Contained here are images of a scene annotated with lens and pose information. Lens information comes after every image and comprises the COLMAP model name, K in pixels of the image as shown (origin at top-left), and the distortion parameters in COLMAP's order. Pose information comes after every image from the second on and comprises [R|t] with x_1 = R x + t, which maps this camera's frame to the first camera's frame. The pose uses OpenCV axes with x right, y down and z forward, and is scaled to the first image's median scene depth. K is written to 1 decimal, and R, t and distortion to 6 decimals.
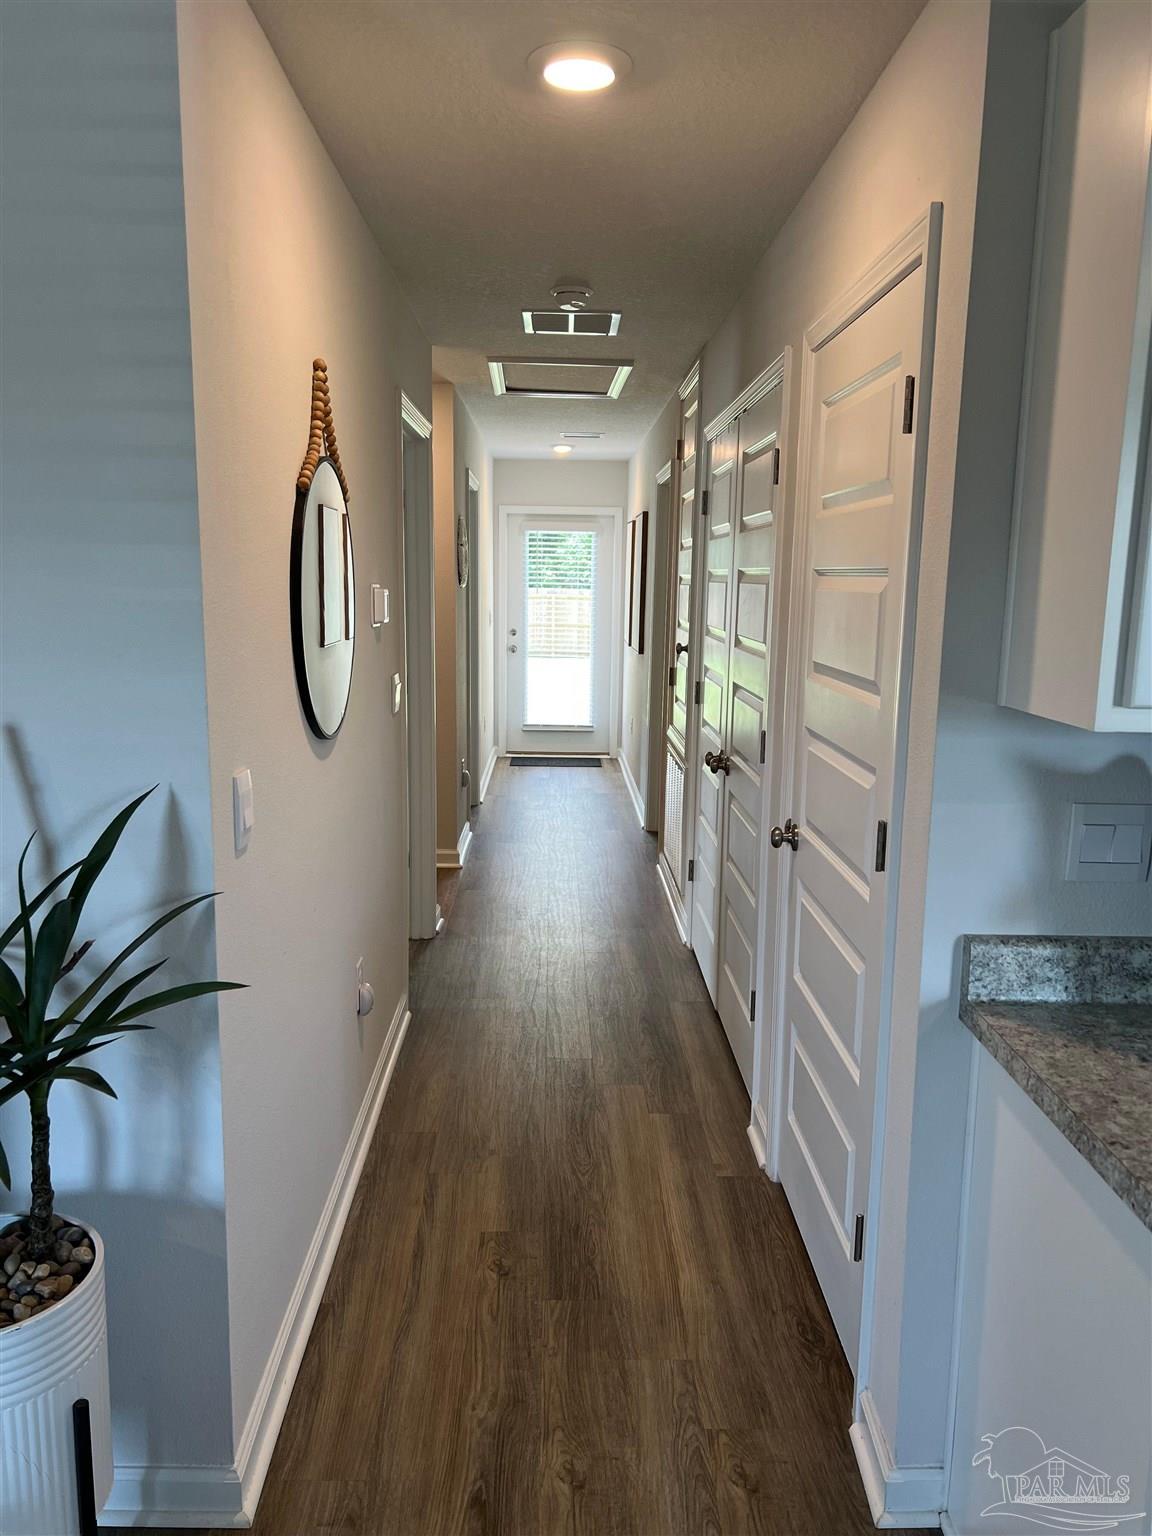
lens RADIAL K [[1156.3, 0, 575.4], [0, 1156.3, 767.5], [0, 0, 1]] dist [-0.005680, -0.005922]
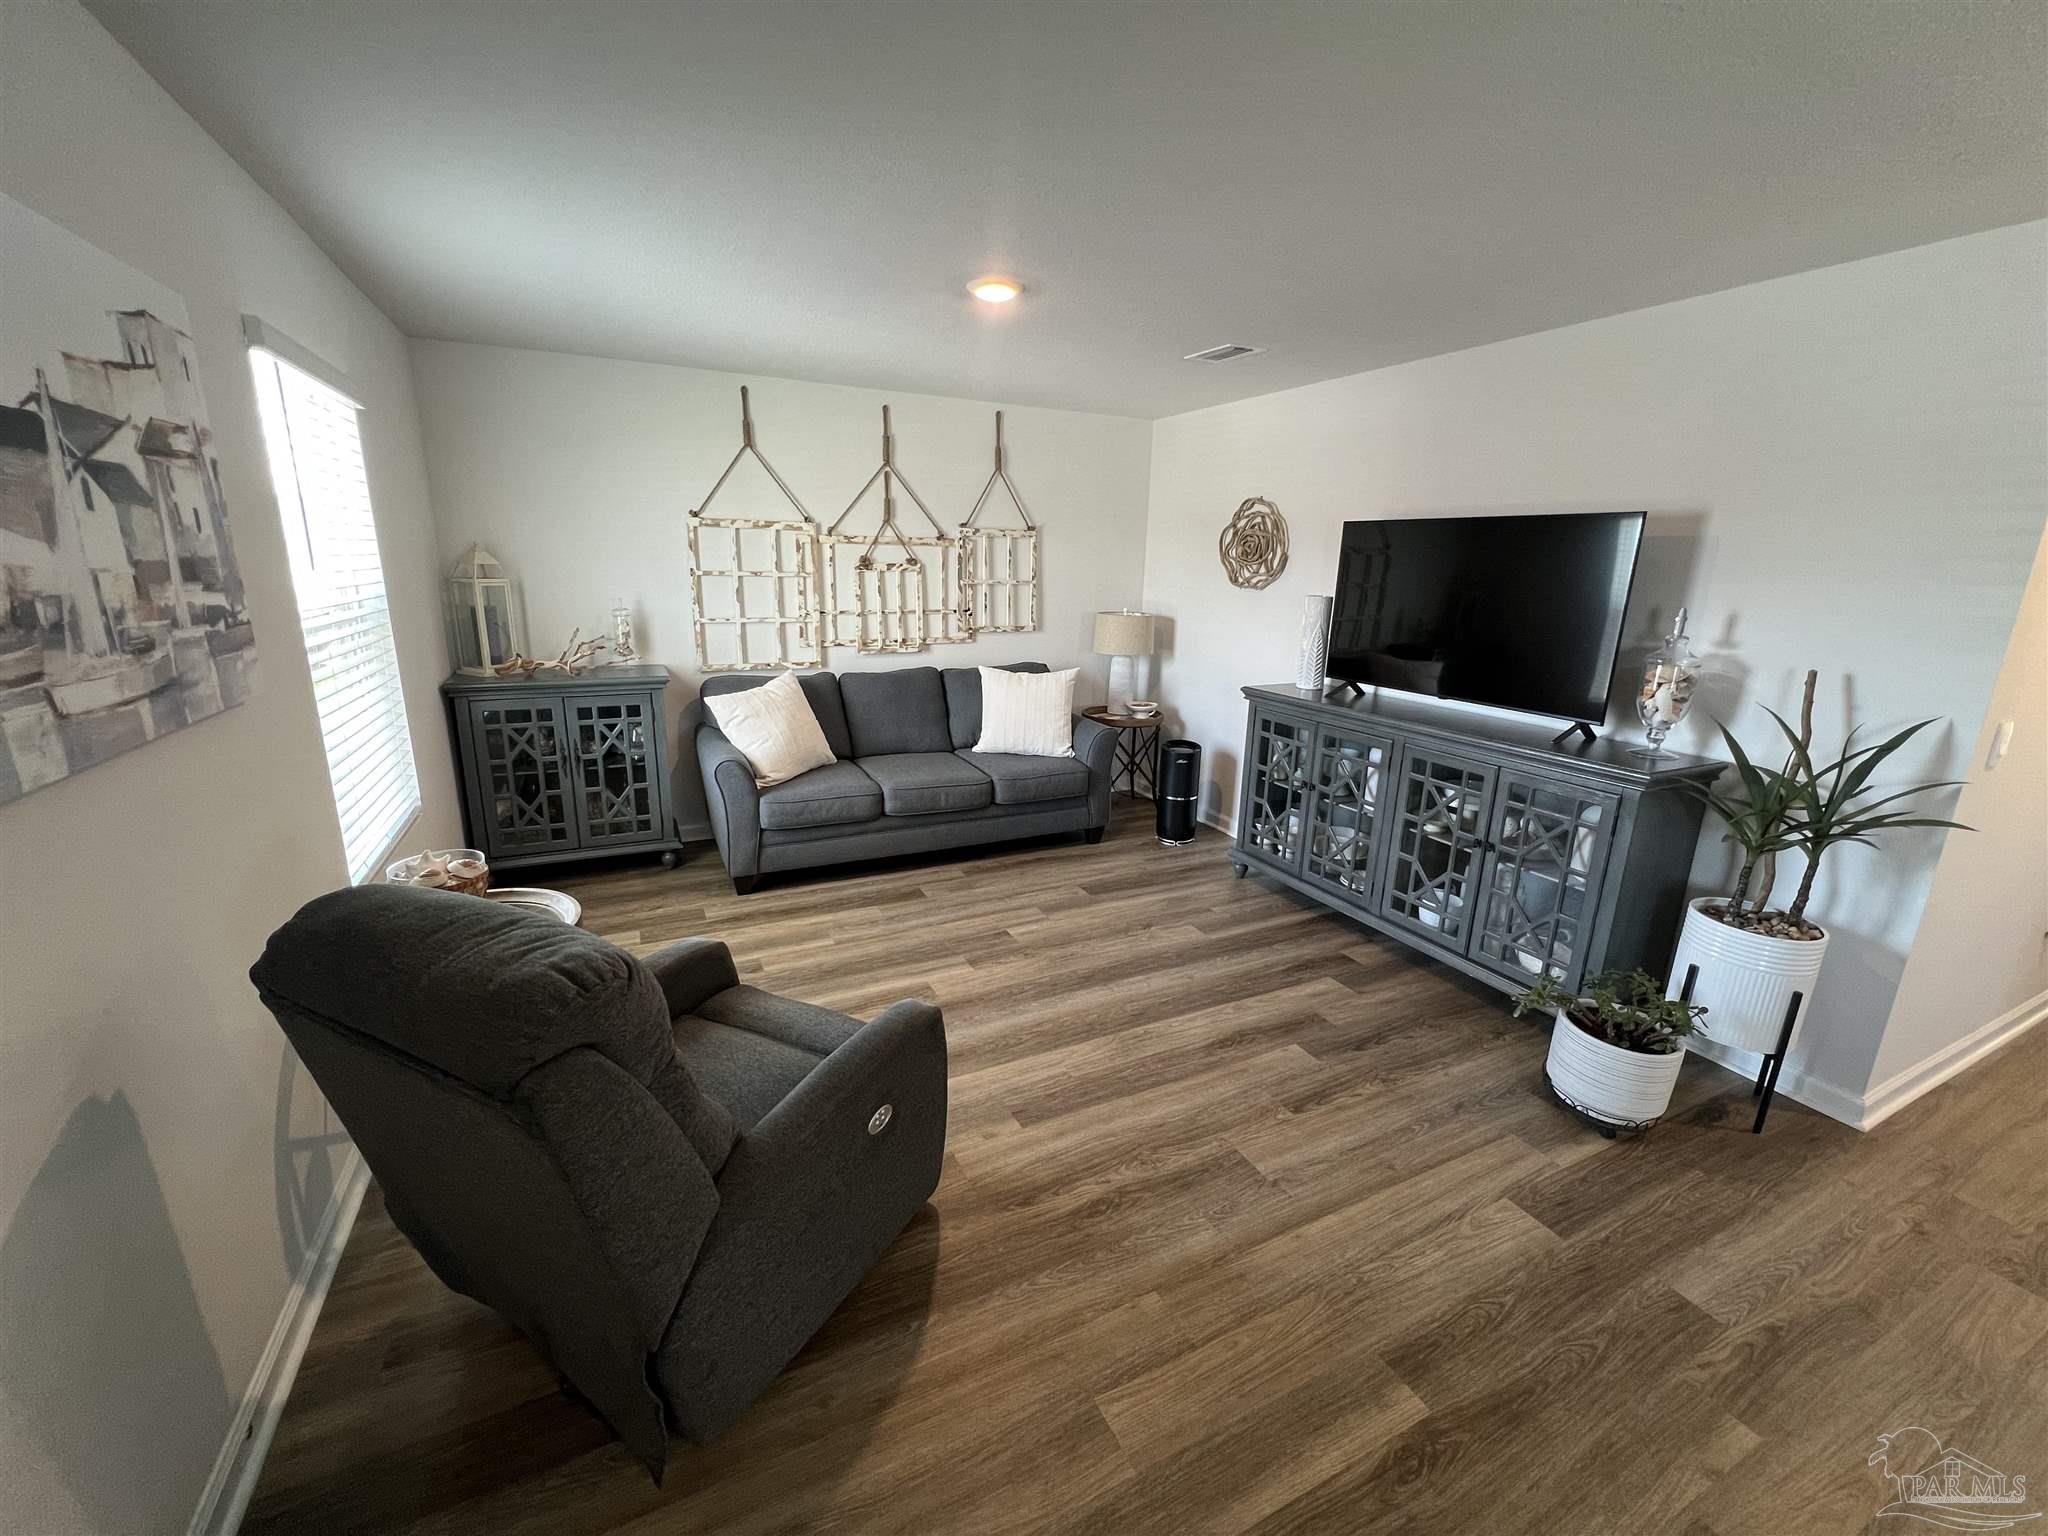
lens RADIAL K [[819.2, 0, 1027.8], [0, 819.2, 770.9], [0, 0, 1]] dist [0.000301, -0.000019]
pose [[0.427932, 0.215399, -0.877768, 0.165121], [-0.165403, 0.973448, 0.158241, 0.124267], [0.888547, 0.077469, 0.452198, -0.808914]]
